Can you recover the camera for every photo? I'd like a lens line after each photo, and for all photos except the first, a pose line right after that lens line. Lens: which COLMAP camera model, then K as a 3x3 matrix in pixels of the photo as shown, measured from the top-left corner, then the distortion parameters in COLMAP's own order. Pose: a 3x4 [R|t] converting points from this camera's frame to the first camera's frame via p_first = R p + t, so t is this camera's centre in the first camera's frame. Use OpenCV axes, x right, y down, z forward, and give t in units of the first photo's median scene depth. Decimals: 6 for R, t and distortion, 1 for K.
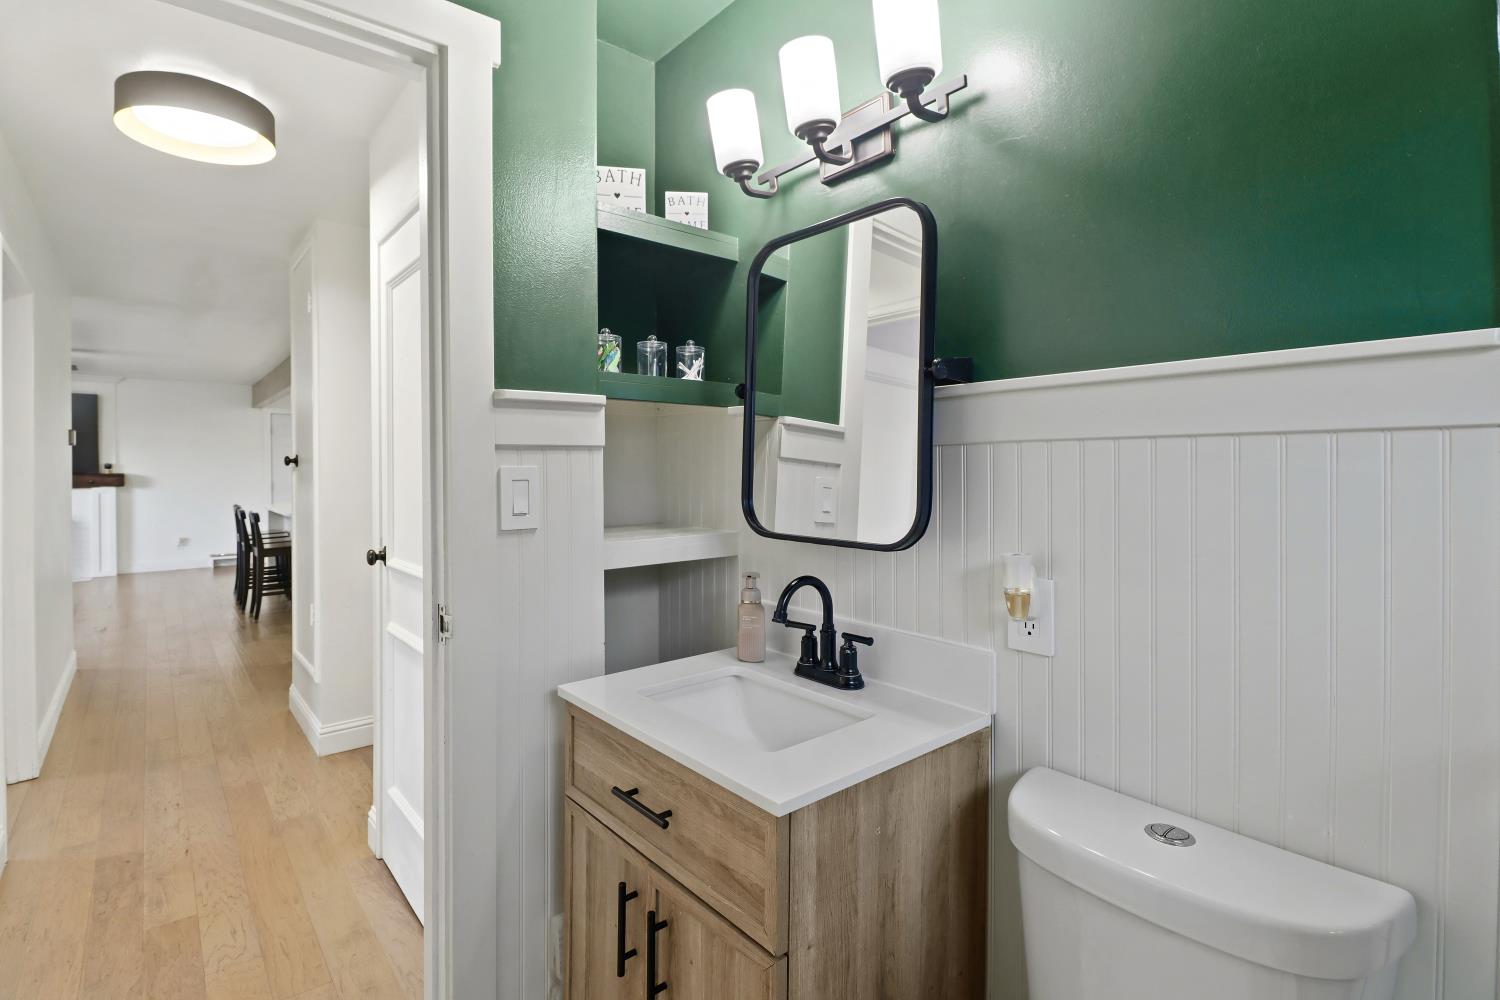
lens RADIAL K [[698.9, 0, 759.1], [0, 698.9, 480.1], [0, 0, 1]] dist [0.000475, -0.014225]
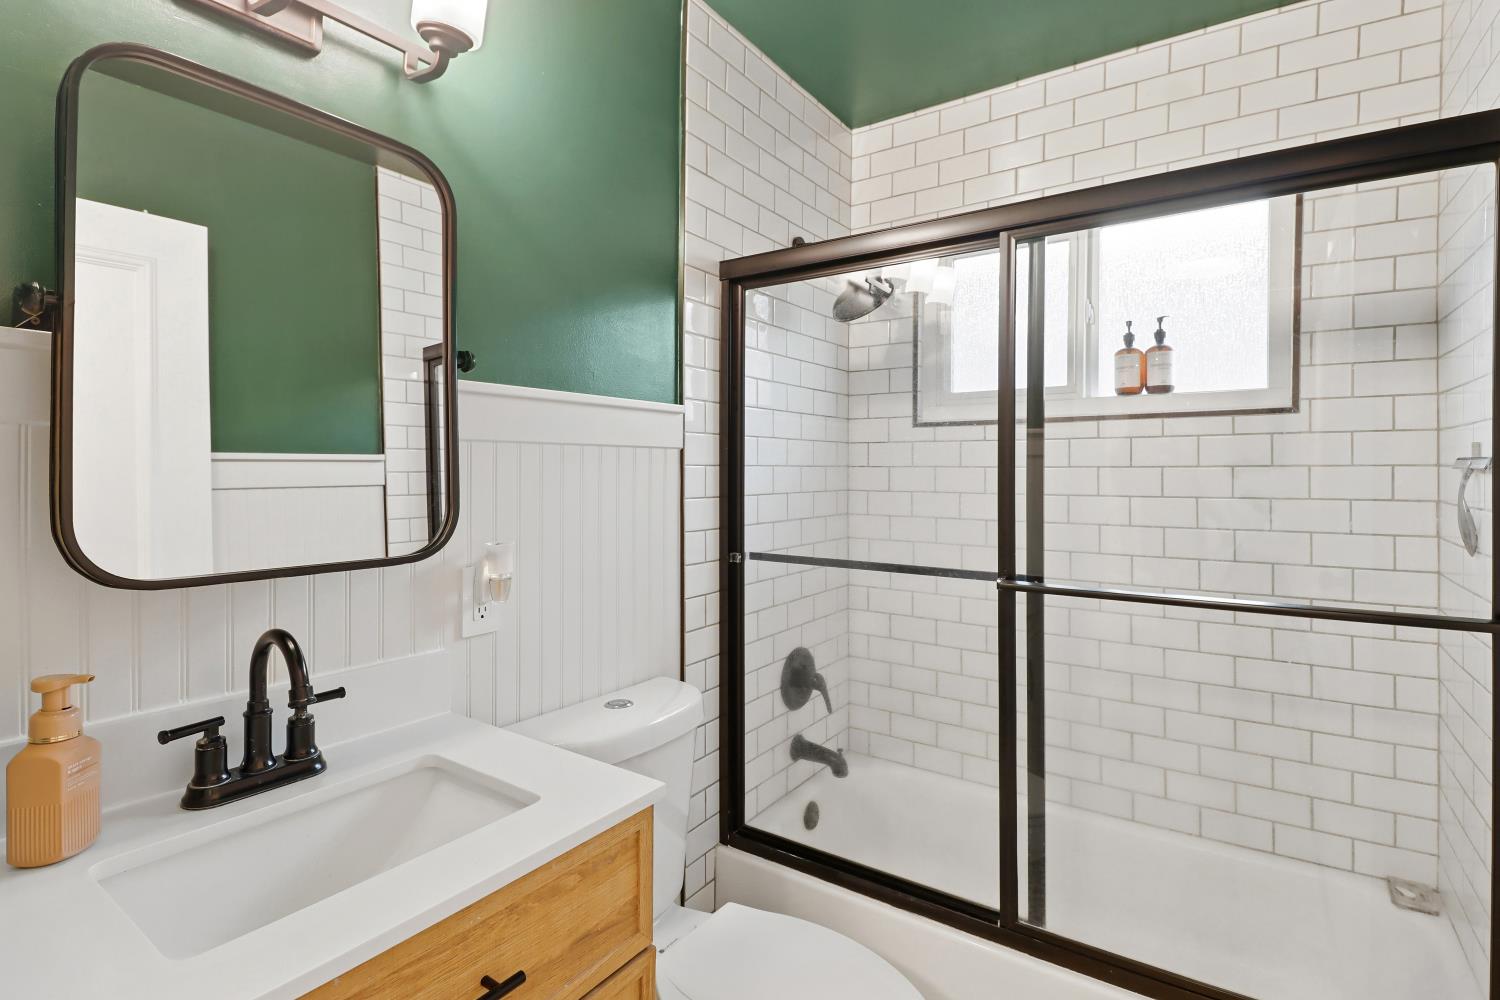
lens RADIAL K [[698.9, 0, 759.1], [0, 698.9, 480.1], [0, 0, 1]] dist [0.000475, -0.014225]
pose [[-0.238044, -0.017362, 0.971099, -0.771569], [0.009560, 0.999750, 0.020218, -0.011642], [-0.971207, 0.014096, -0.237818, 0.836778]]
